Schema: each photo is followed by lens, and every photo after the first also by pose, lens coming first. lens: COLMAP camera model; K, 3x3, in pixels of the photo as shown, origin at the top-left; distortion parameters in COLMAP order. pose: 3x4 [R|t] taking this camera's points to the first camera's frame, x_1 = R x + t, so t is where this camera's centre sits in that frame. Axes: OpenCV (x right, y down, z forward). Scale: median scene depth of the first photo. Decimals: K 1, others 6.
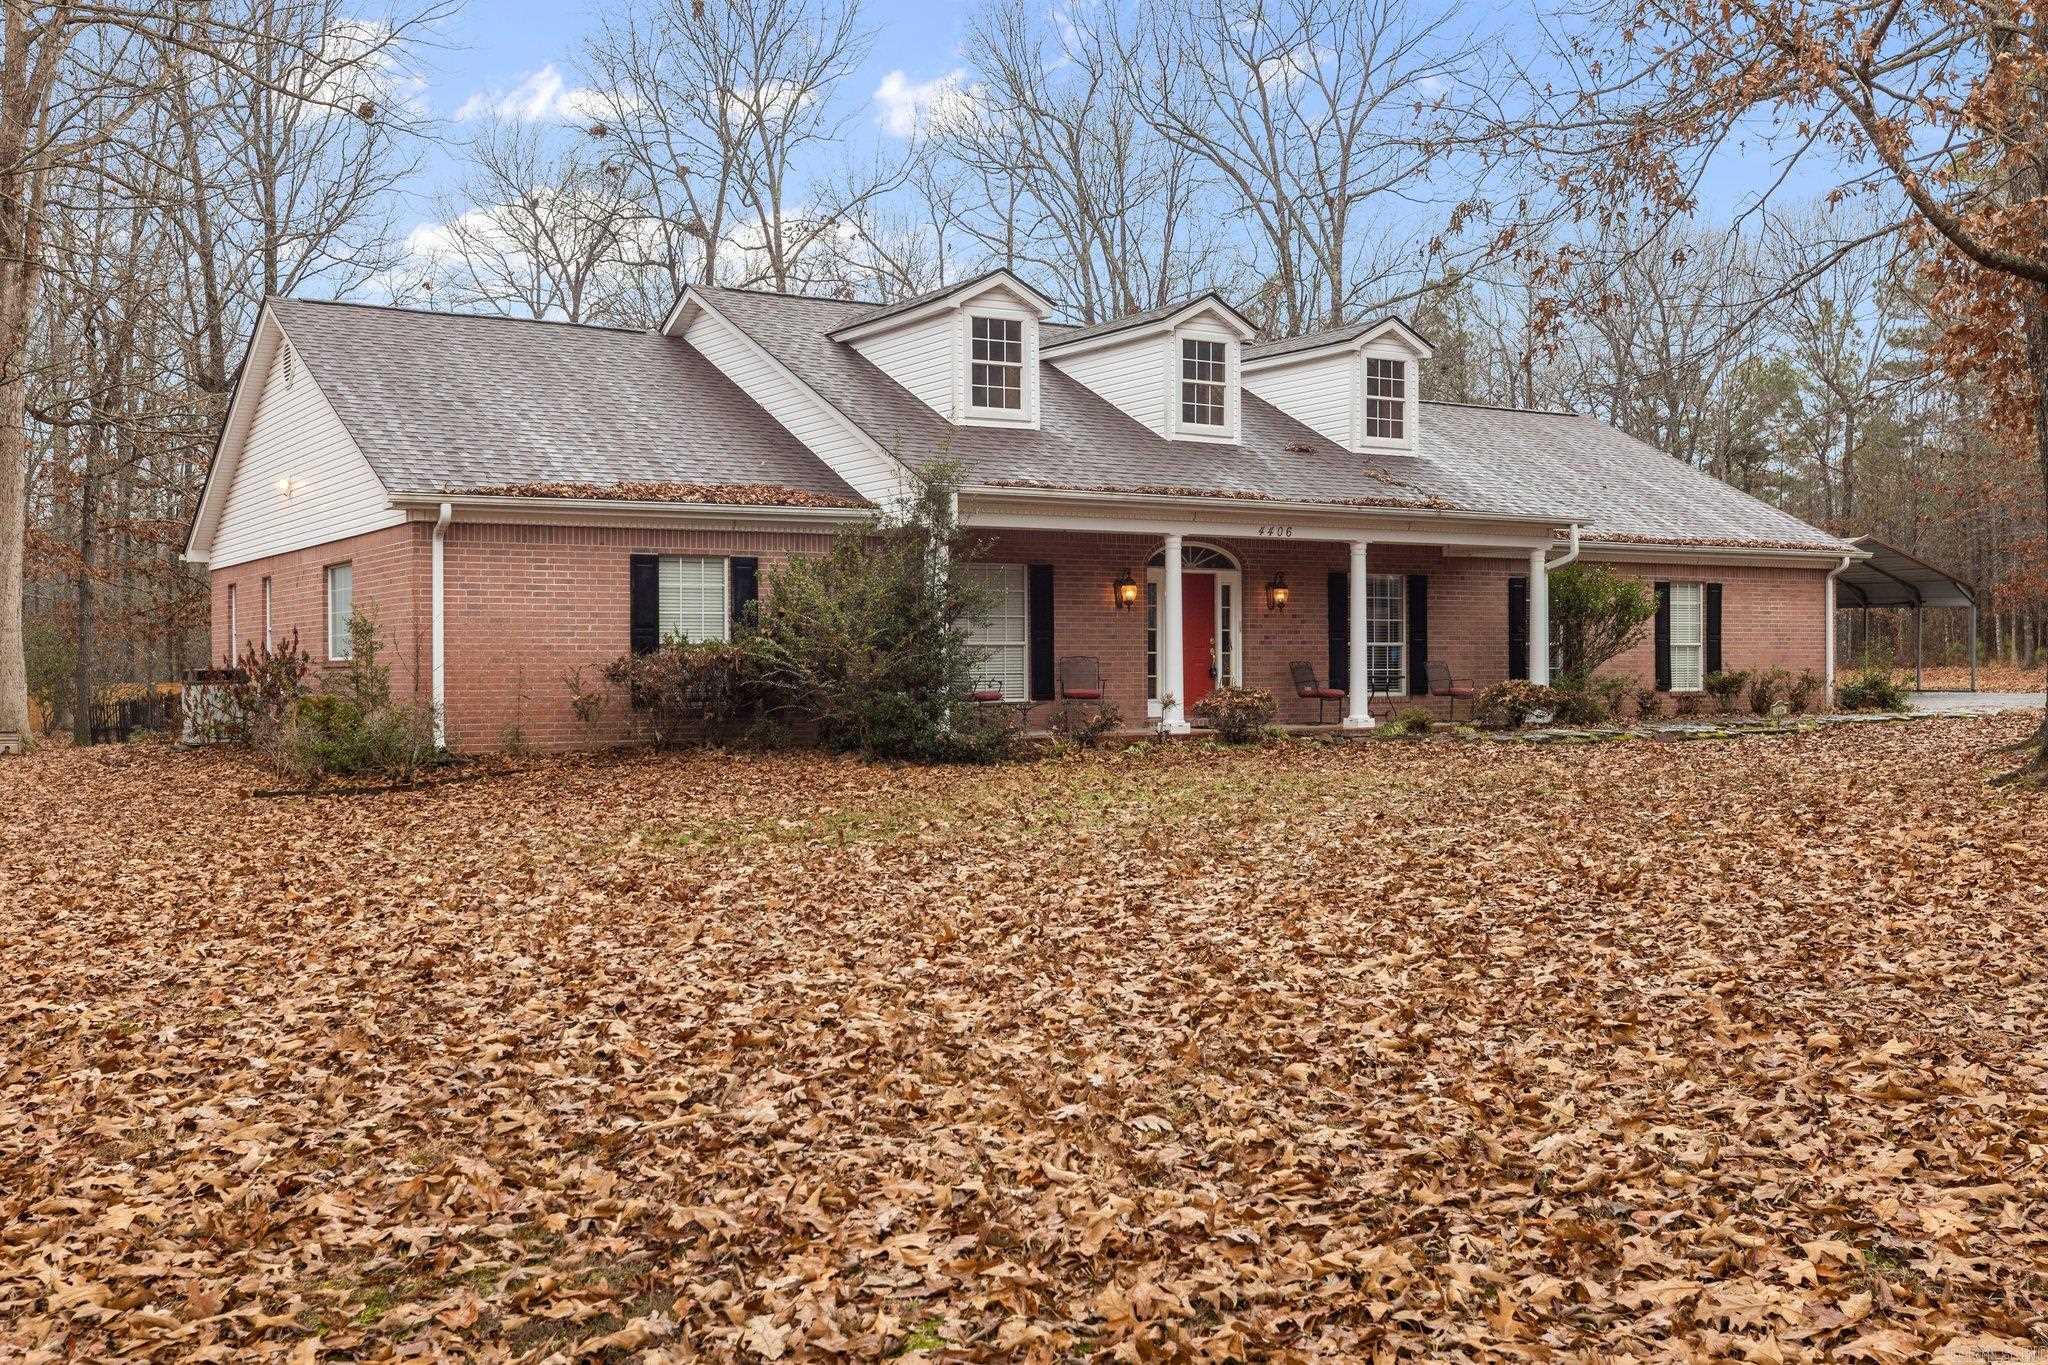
lens RADIAL K [[1990.0, 0, 1029.7], [0, 1990.0, 673.1], [0, 0, 1]] dist [-0.006651, 0.000000]
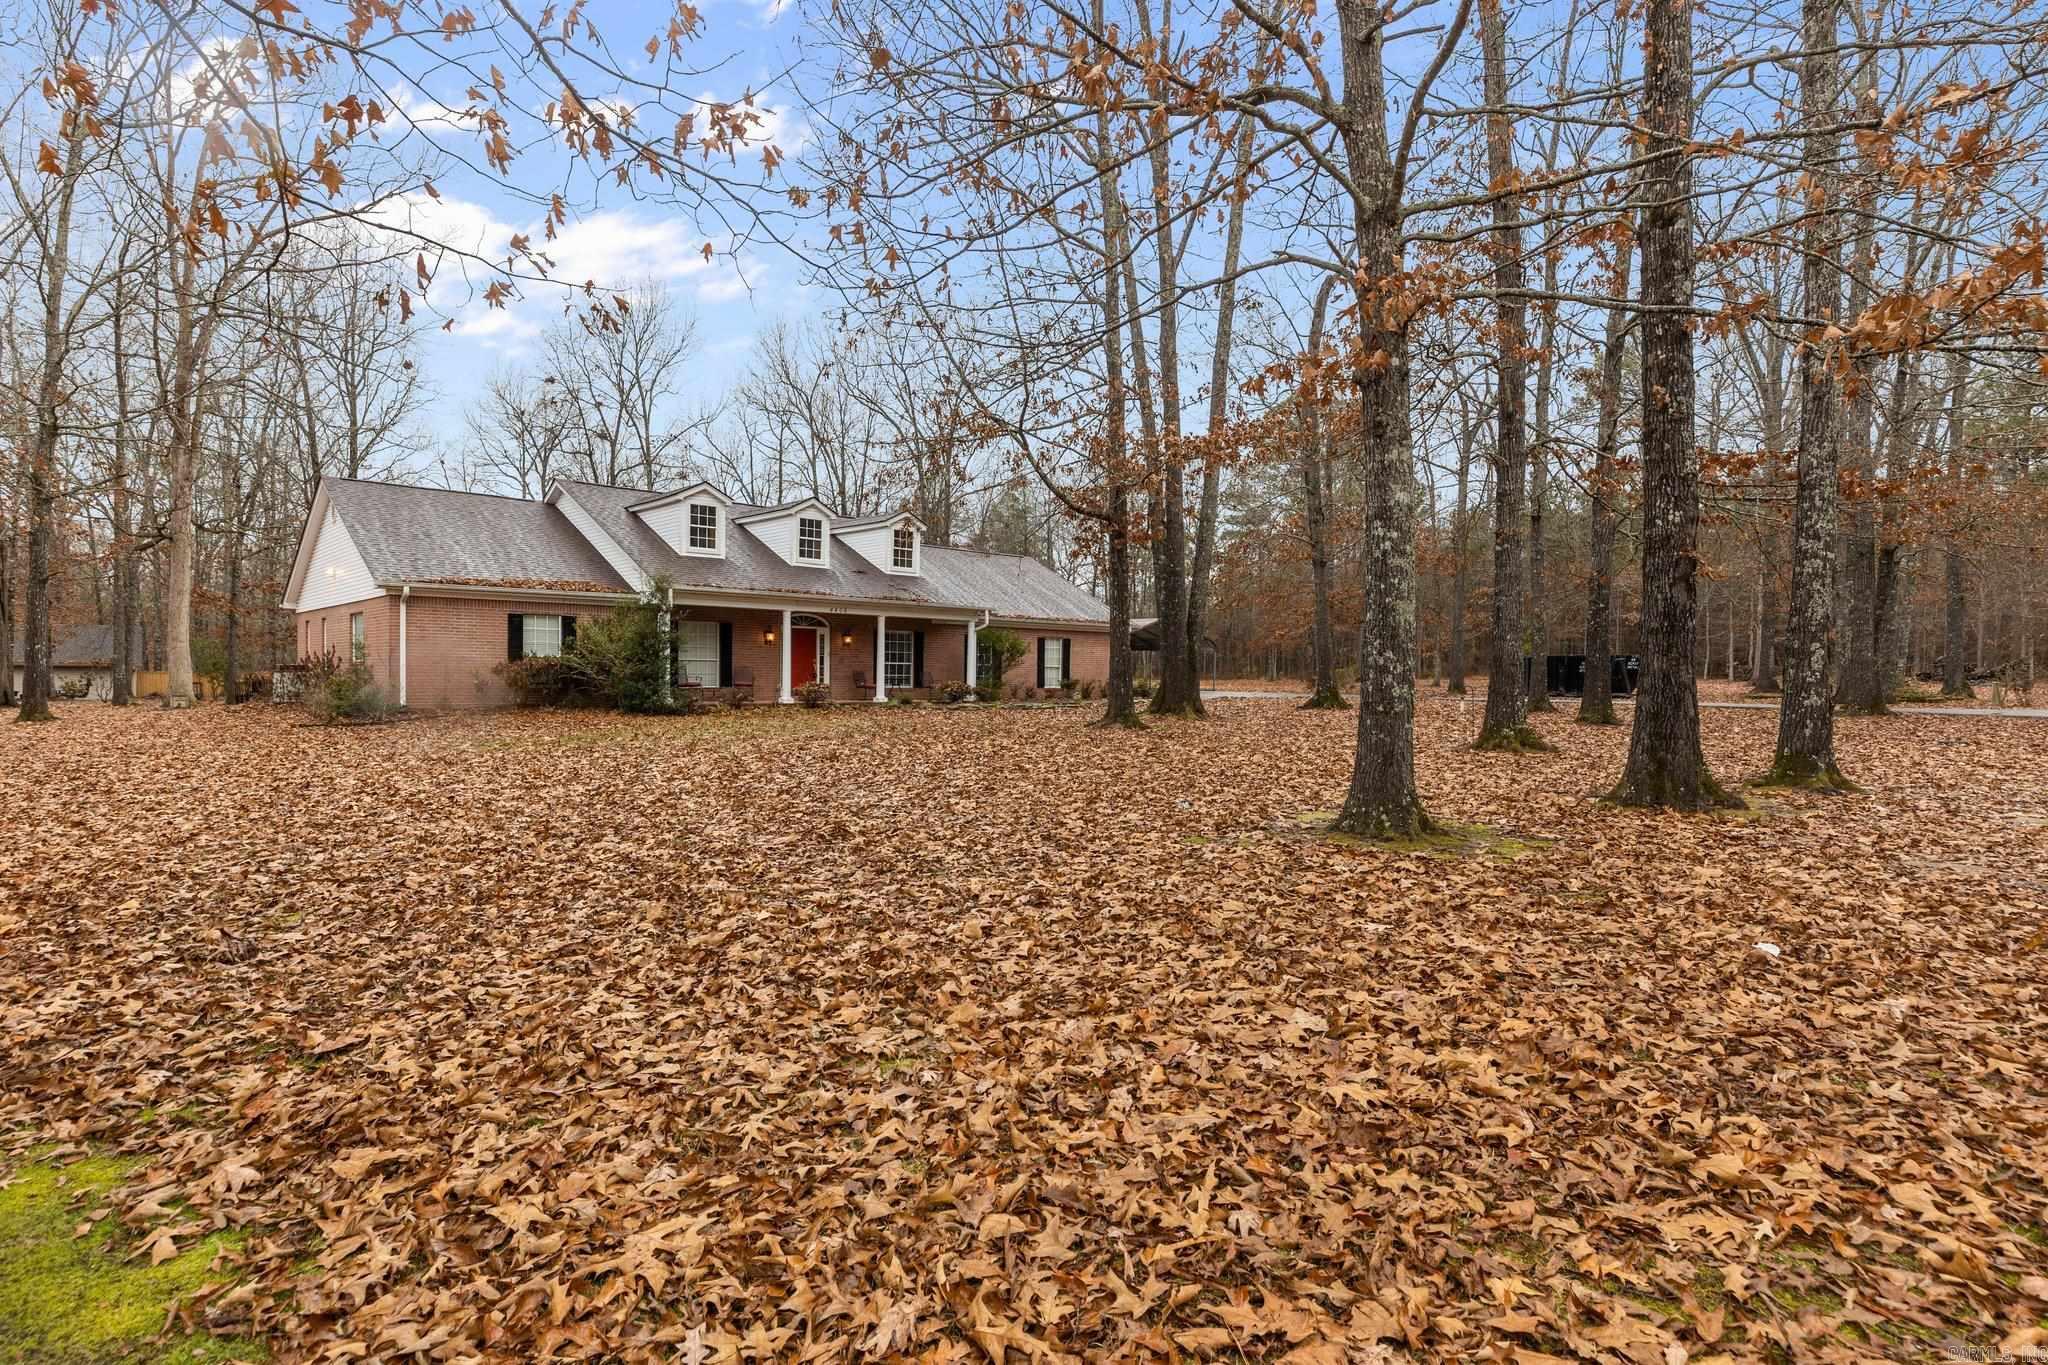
lens RADIAL K [[1057.6, 0, 1024.7], [0, 1057.6, 699.3], [0, 0, 1]] dist [0.000287, -0.000454]
pose [[0.983328, 0.013575, 0.181331, 0.108493], [-0.017472, 0.999649, 0.019909, -0.000913], [-0.180997, -0.022745, 0.983221, -0.154707]]
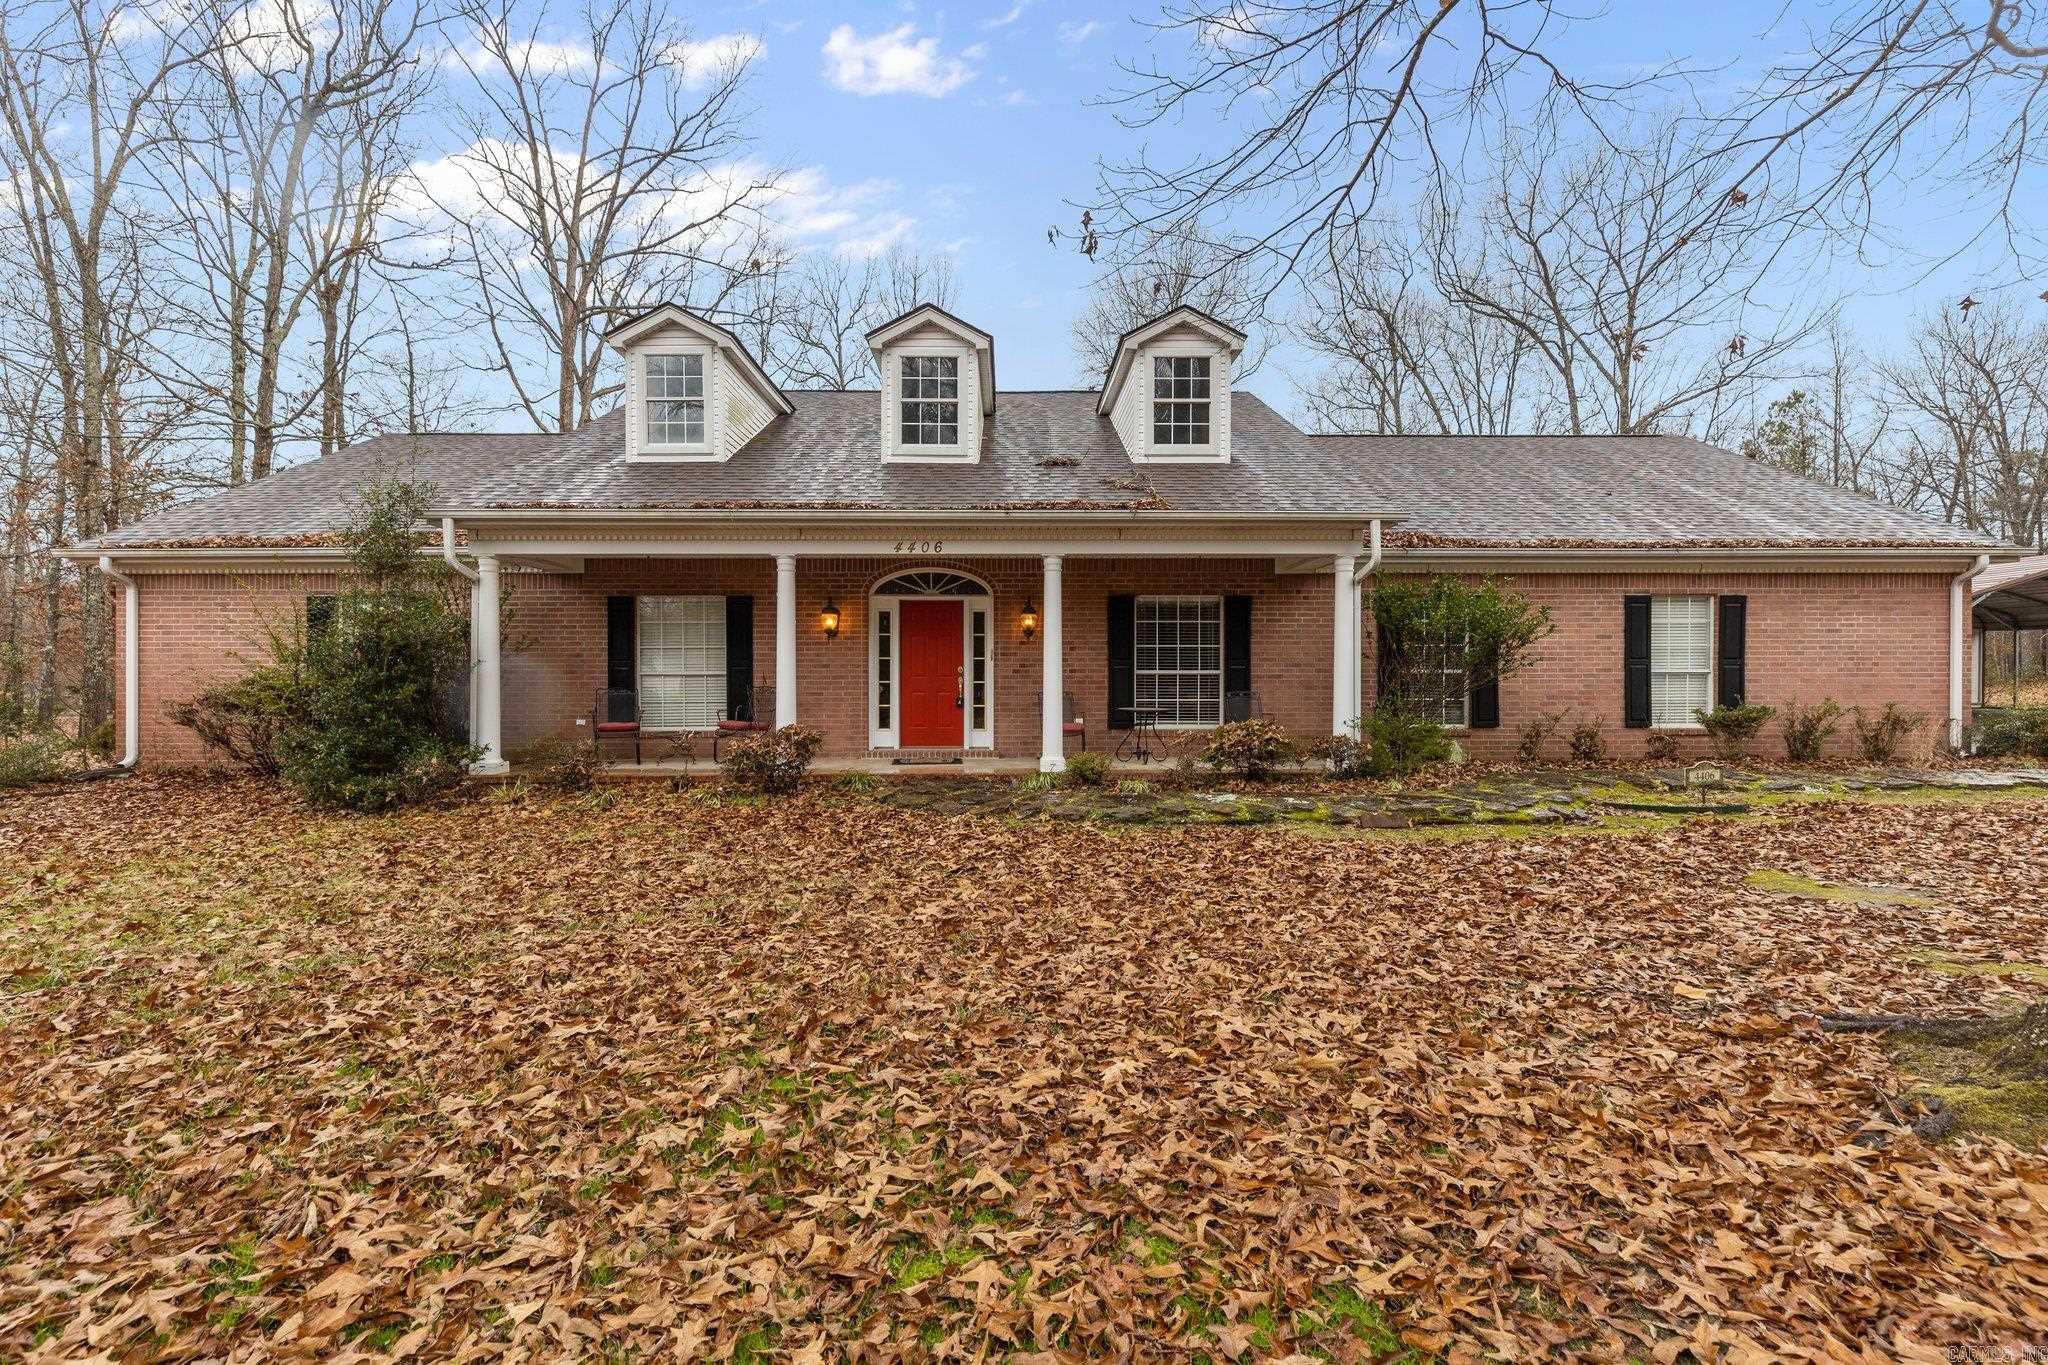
lens RADIAL K [[933.3, 0, 1016.7], [0, 933.3, 681.7], [0, 0, 1]] dist [0.008067, -0.000841]
pose [[0.854429, 0.008070, -0.519505, 0.352790], [-0.004875, 0.999960, 0.007516, -0.013937], [0.519545, -0.003890, 0.854434, 0.628391]]
